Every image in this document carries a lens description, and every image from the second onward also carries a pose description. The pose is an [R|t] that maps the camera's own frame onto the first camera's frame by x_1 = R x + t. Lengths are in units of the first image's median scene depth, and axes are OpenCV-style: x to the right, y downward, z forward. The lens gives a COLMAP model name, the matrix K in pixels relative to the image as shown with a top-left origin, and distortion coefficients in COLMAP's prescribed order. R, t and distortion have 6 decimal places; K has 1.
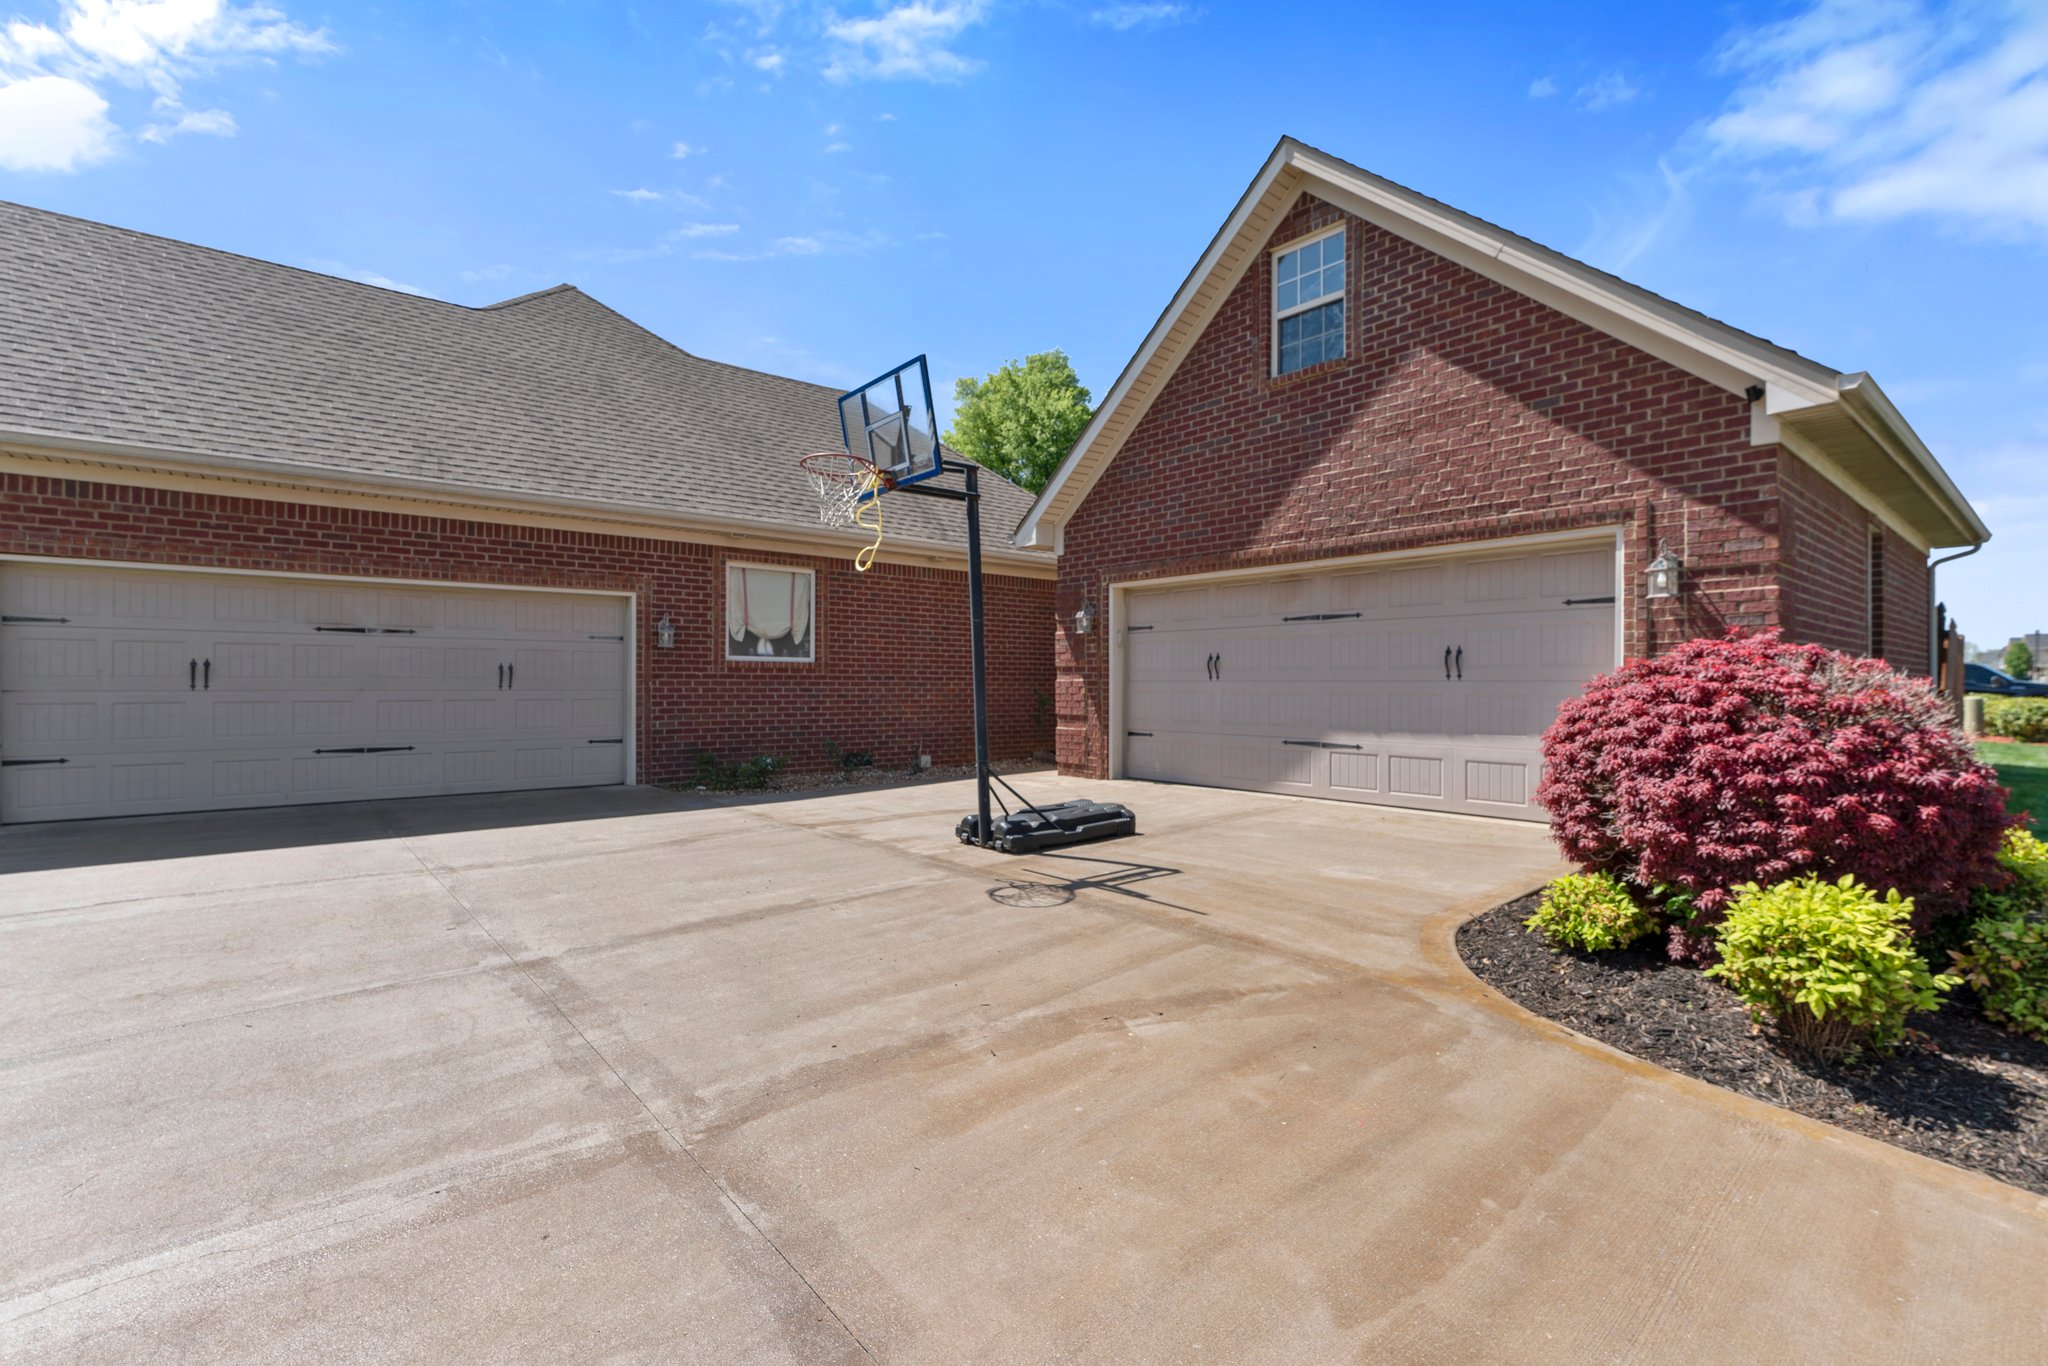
lens RADIAL K [[923.8, 0, 1024.0], [0, 923.8, 683.0], [0, 0, 1]] dist [-0.000772, 0.000176]
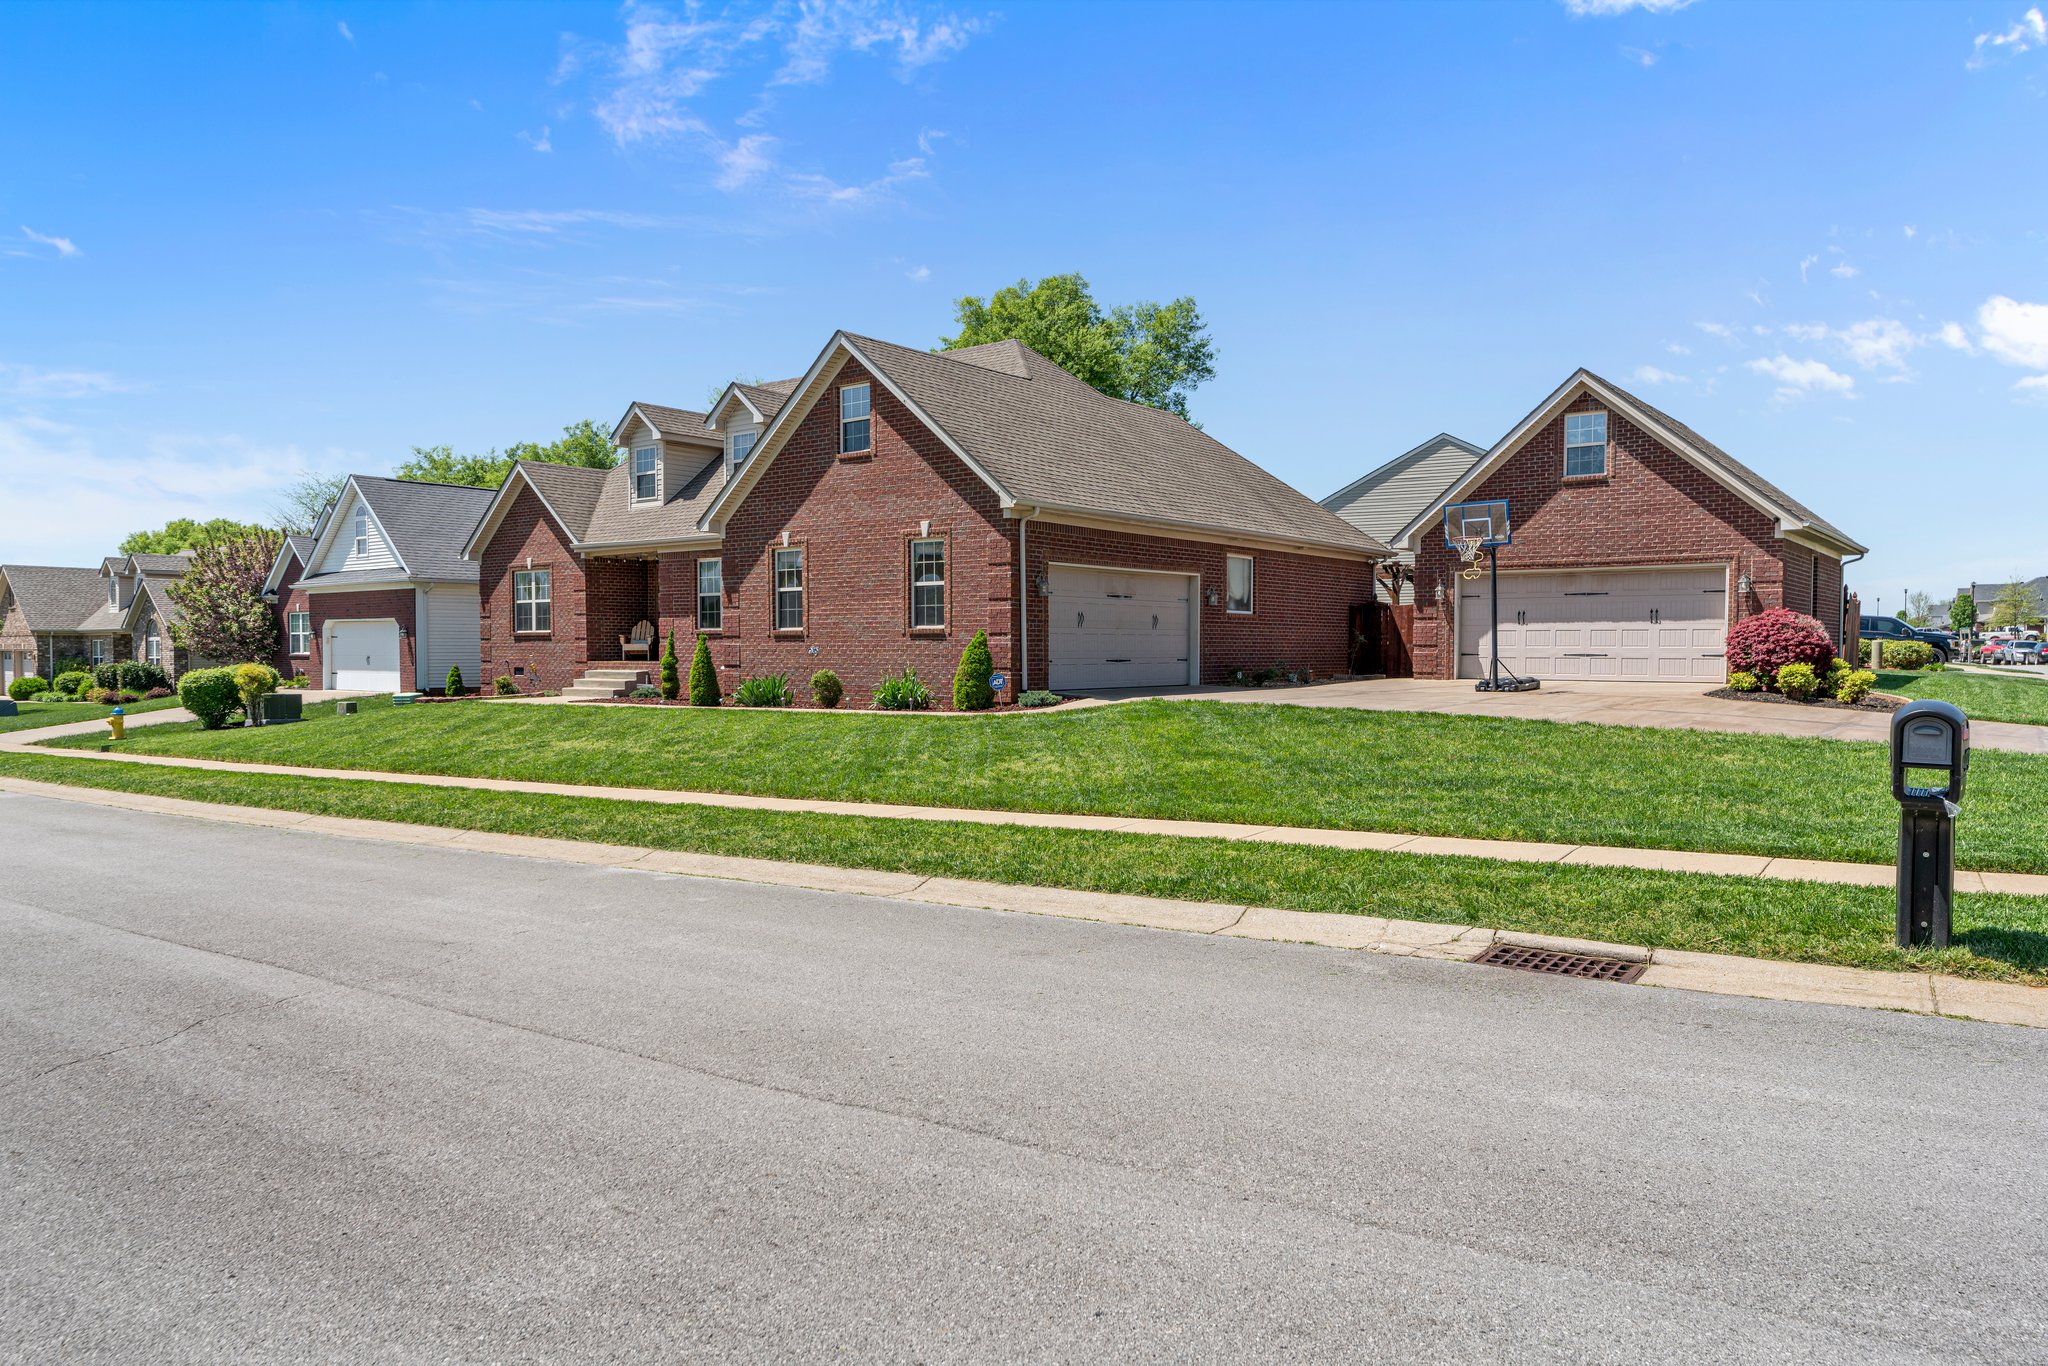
lens RADIAL K [[1374.0, 0, 1024.3], [0, 1374.0, 689.9], [0, 0, 1]] dist [0.000576, 0.000152]
pose [[0.977227, -0.008051, 0.212045, -1.598735], [0.000887, 0.999426, 0.033858, 0.039890], [-0.212196, -0.032899, 0.976673, -1.790442]]
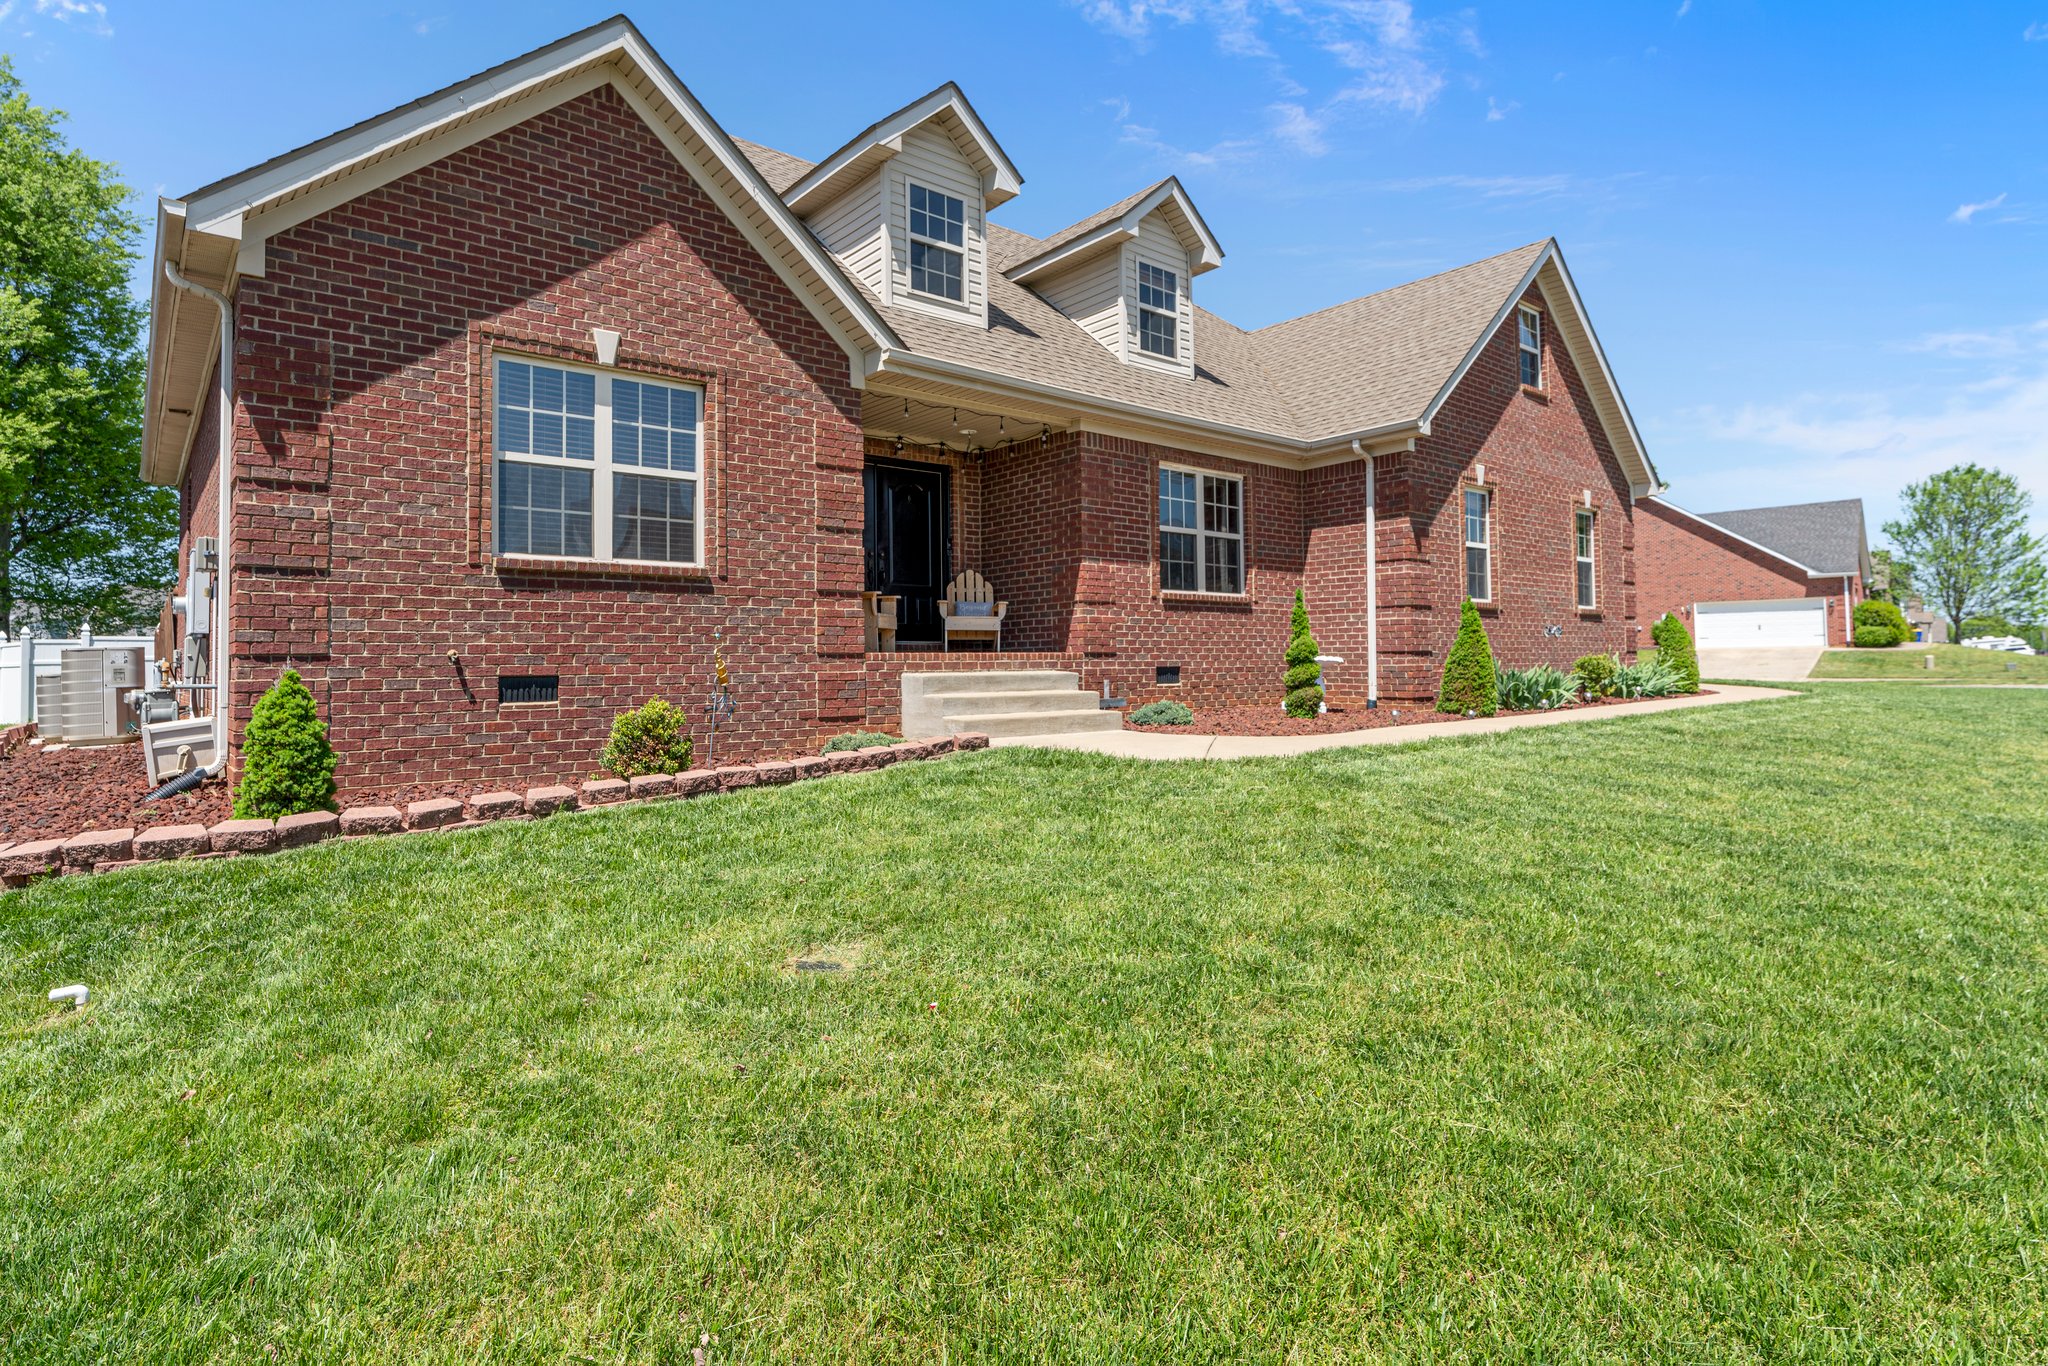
lens RADIAL K [[1043.7, 0, 1020.4], [0, 1043.7, 625.8], [0, 0, 1]] dist [0.000590, 0.000063]
pose [[-0.002870, 0.038629, 0.999249, -3.083082], [0.009493, 0.999210, -0.038600, 0.103316], [-0.999951, 0.009375, -0.003234, 1.985070]]
